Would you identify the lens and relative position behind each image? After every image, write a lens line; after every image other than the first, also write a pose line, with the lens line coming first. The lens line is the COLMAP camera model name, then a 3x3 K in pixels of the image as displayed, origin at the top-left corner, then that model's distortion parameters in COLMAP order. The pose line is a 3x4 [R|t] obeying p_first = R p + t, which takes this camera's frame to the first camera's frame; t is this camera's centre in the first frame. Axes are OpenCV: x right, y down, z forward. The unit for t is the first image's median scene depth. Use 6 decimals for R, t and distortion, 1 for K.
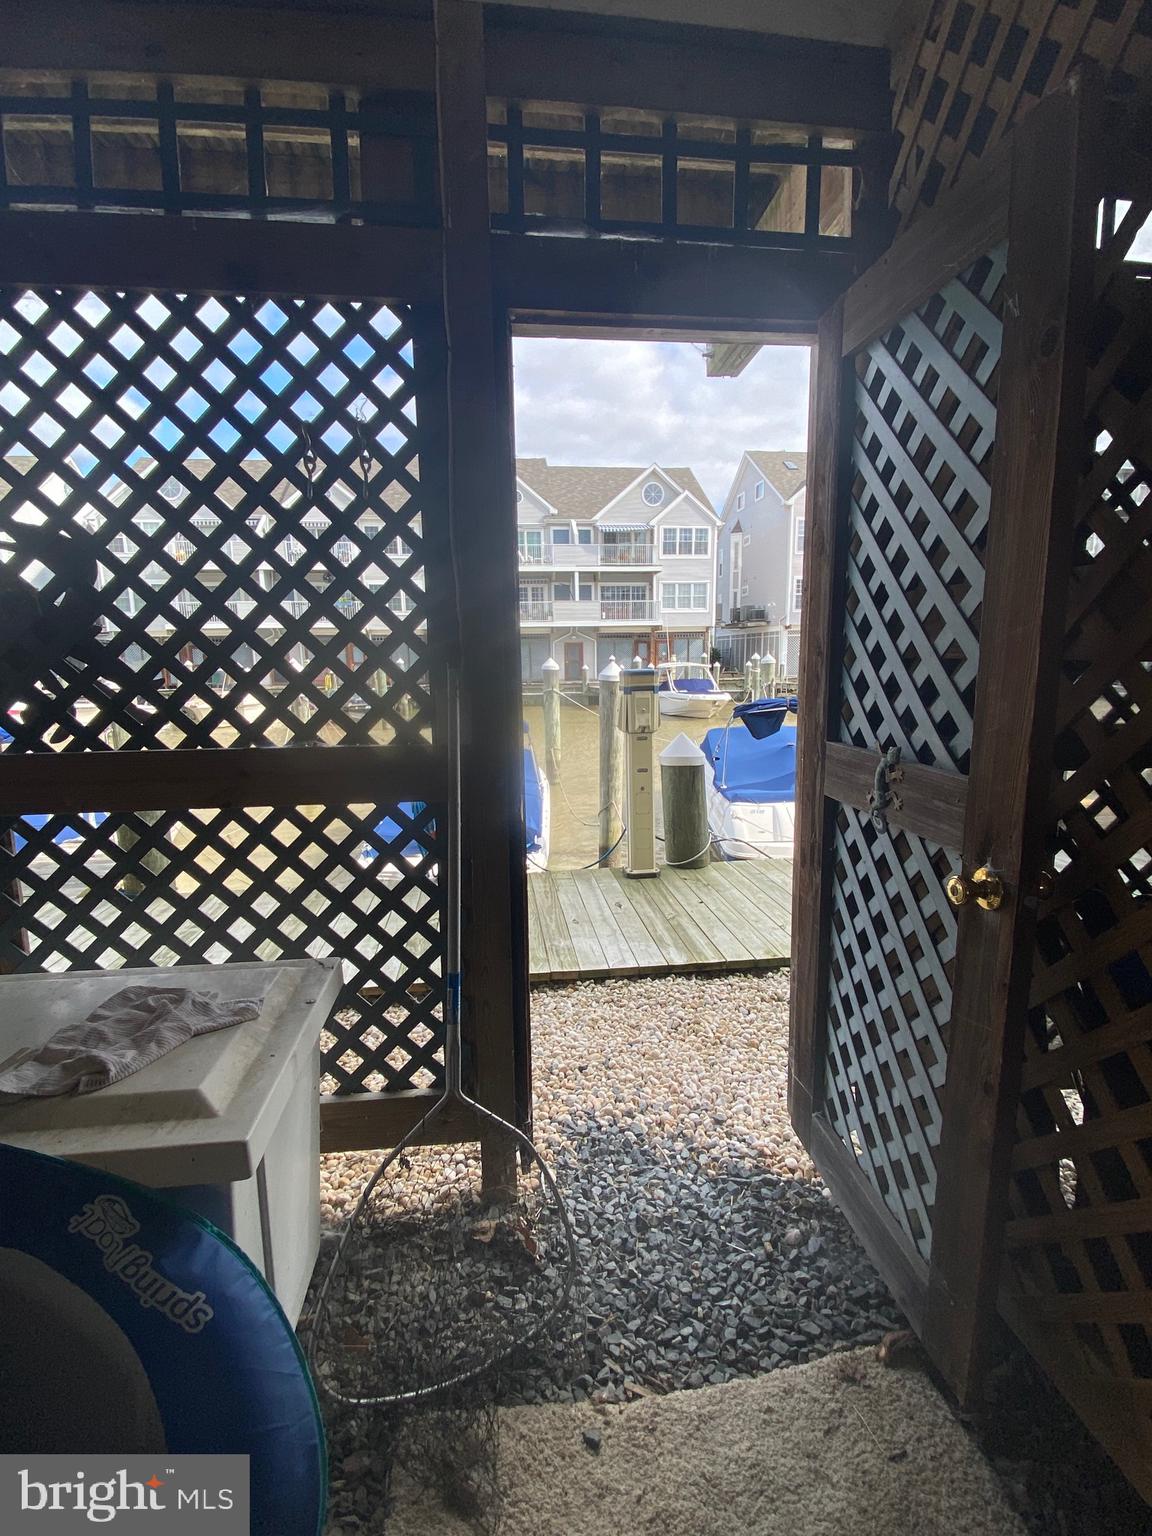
lens RADIAL K [[726.5, 0, 582.2], [0, 726.5, 786.0], [0, 0, 1]] dist [0.022562, 0.000062]
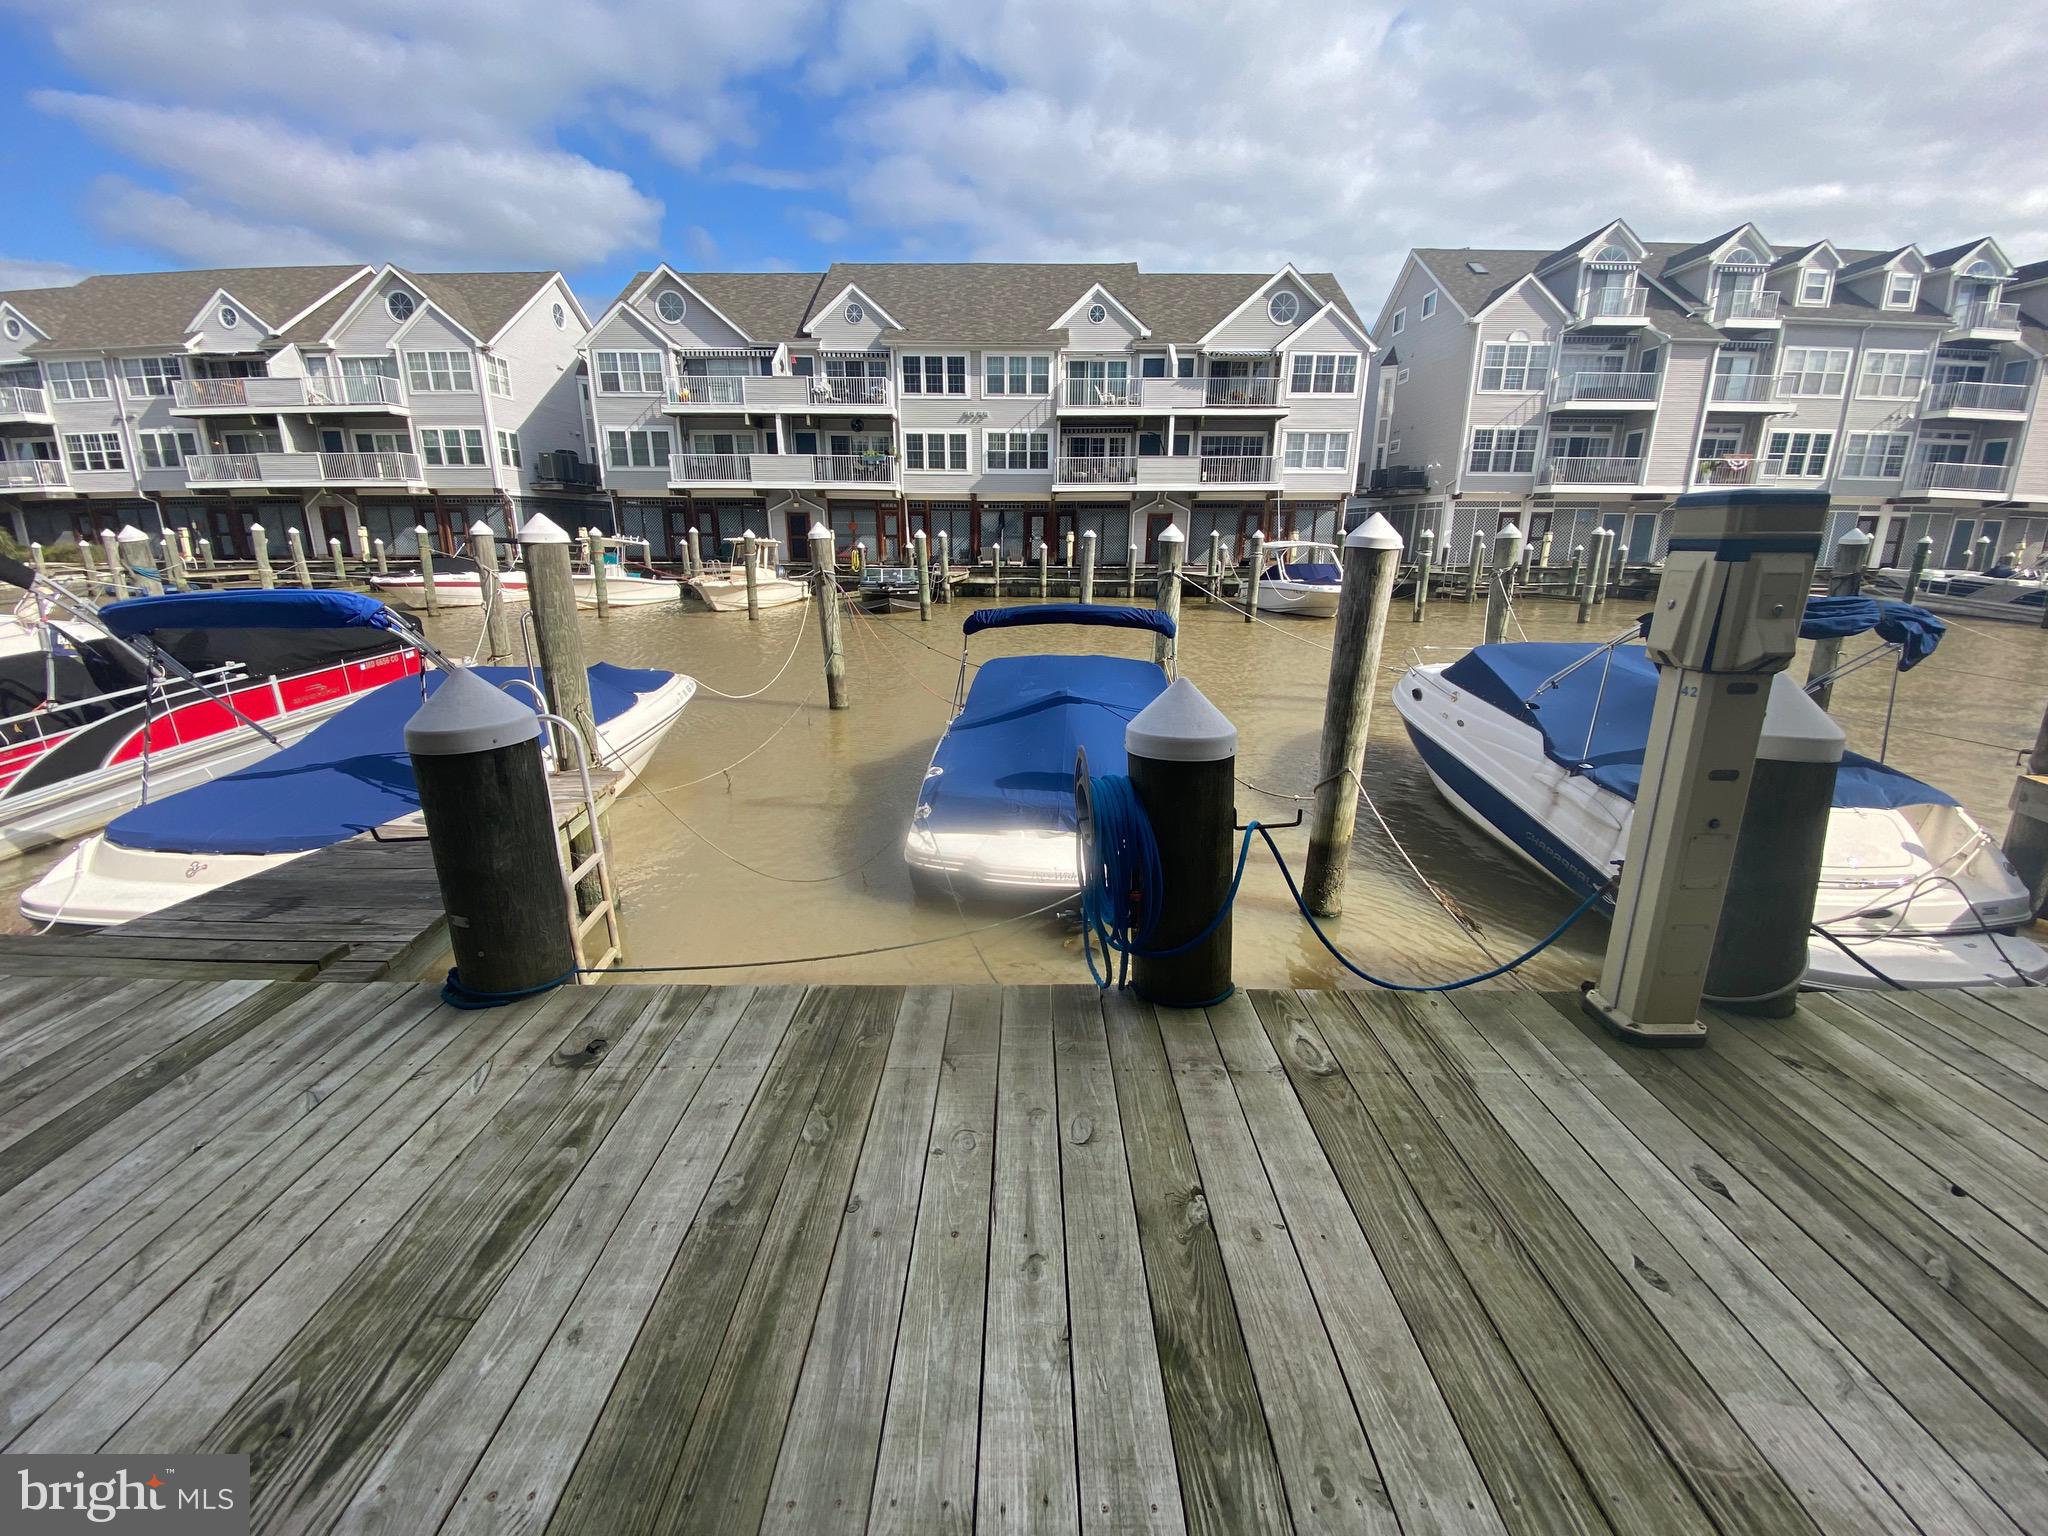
lens RADIAL K [[828.8, 0, 1024.5], [0, 828.8, 772.1], [0, 0, 1]] dist [0.003854, -0.010928]
pose [[0.991577, 0.053063, -0.118154, -0.038037], [-0.041001, 0.993911, 0.102276, -0.008989], [0.122861, -0.096570, 0.987714, 0.095324]]
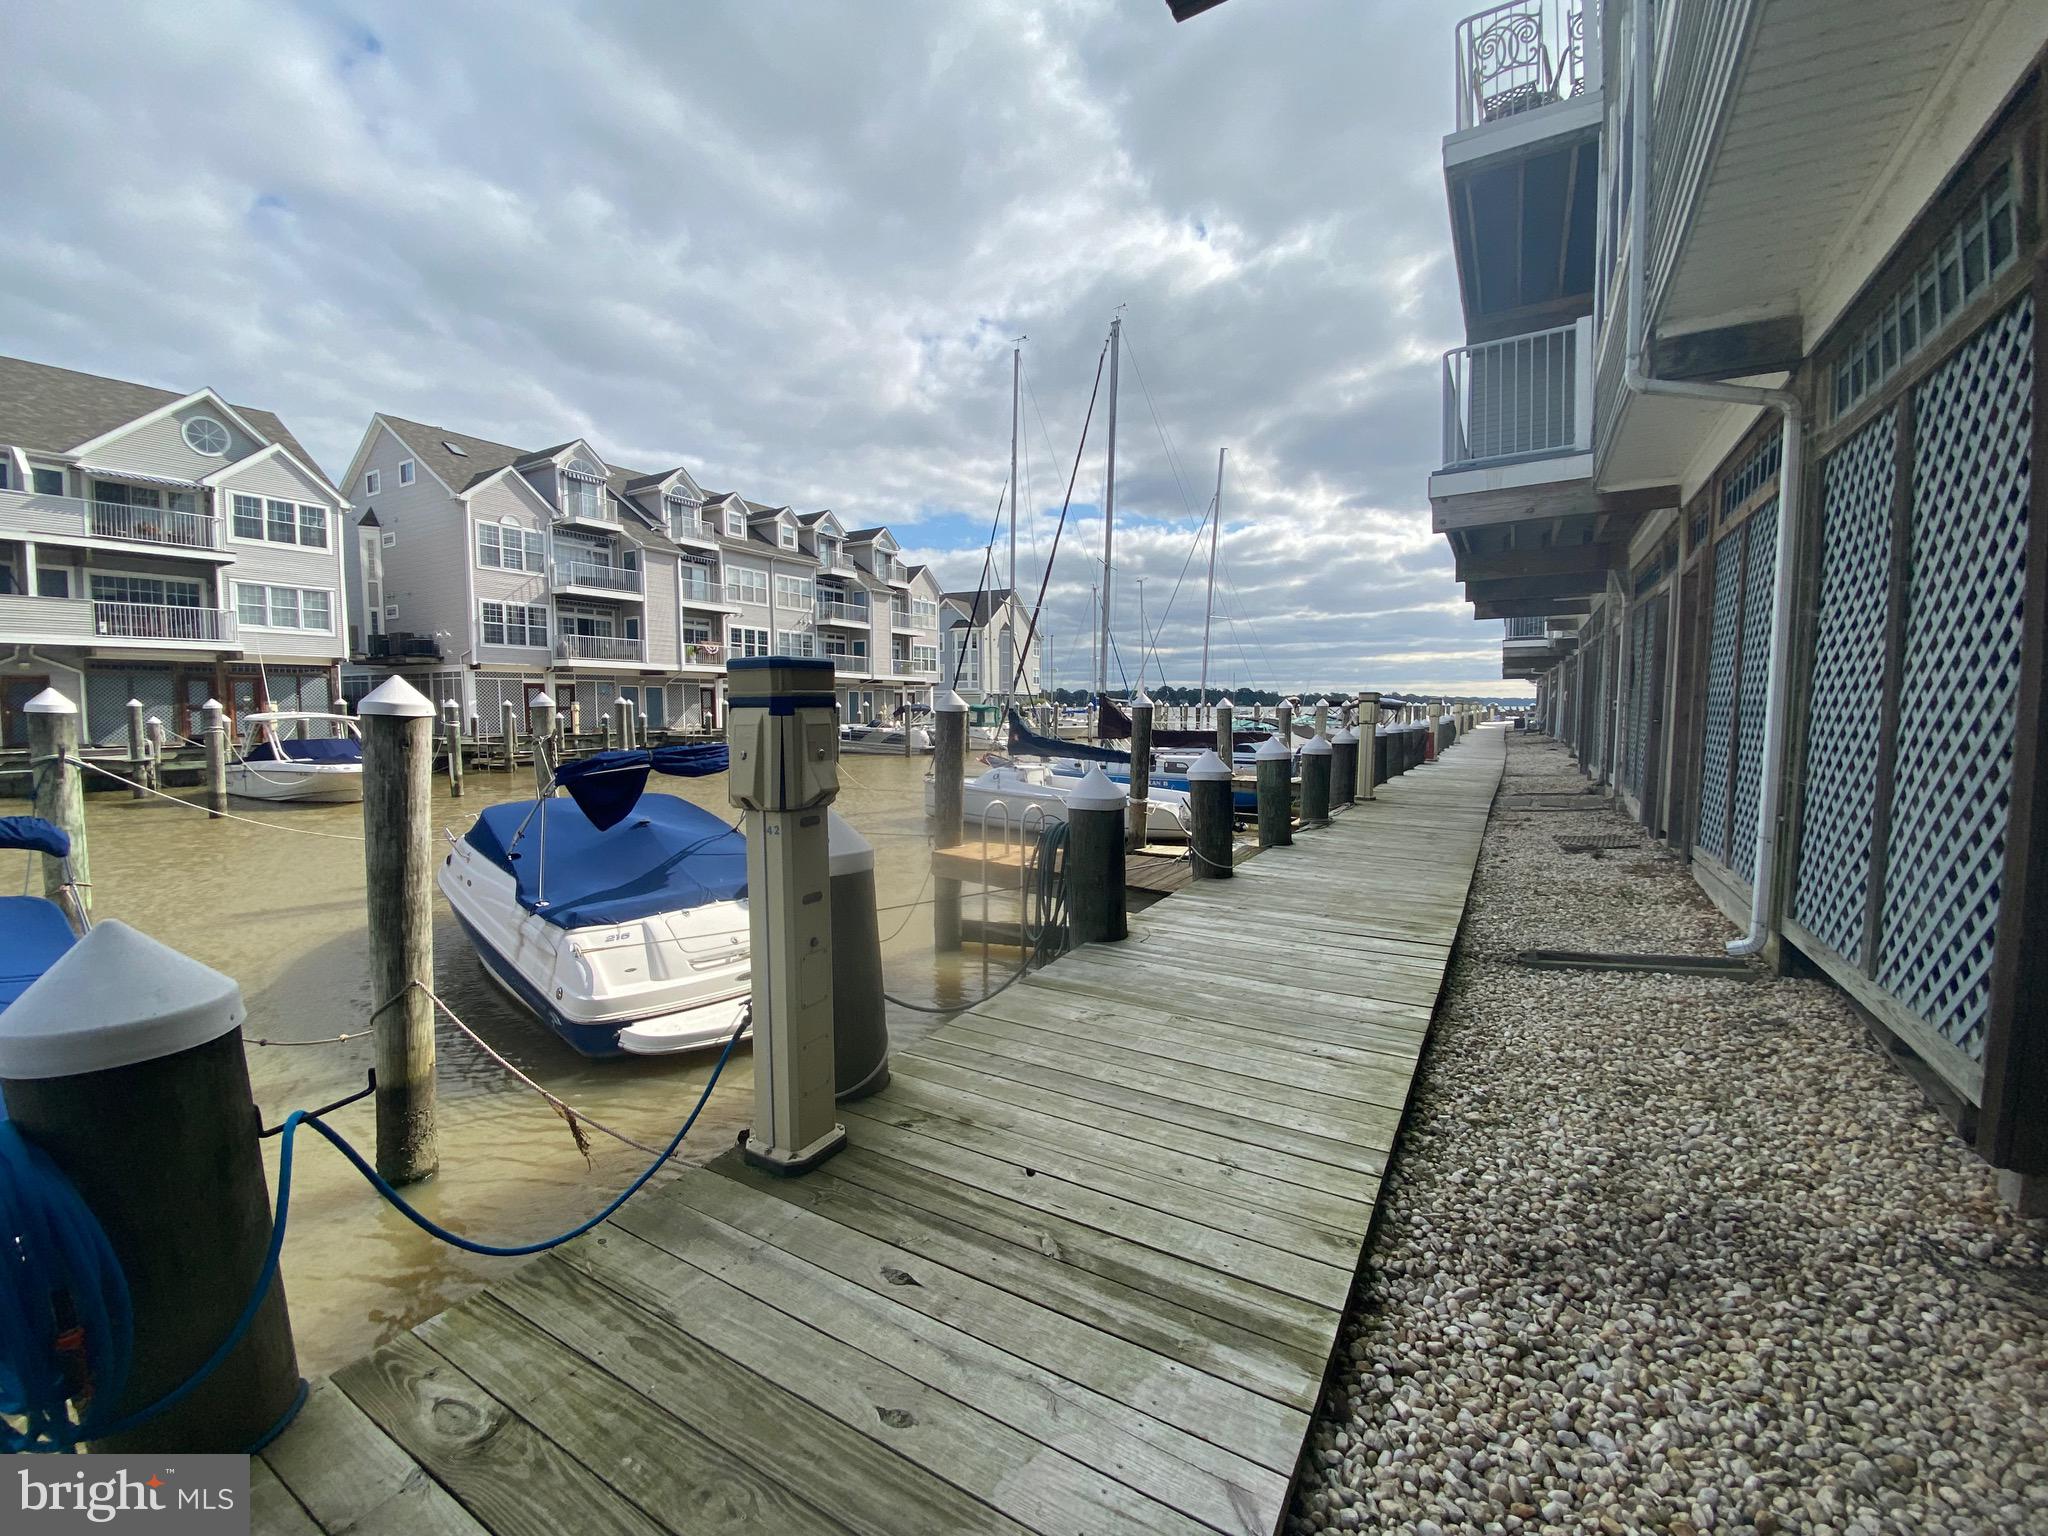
lens RADIAL K [[828.8, 0, 1018.5], [0, 828.8, 766.8], [0, 0, 1]] dist [0.003854, -0.010928]
pose [[0.612321, -0.041328, 0.789529, -0.037281], [0.132164, 0.989931, -0.050682, -0.009935], [-0.779484, 0.135381, 0.611618, 0.106410]]
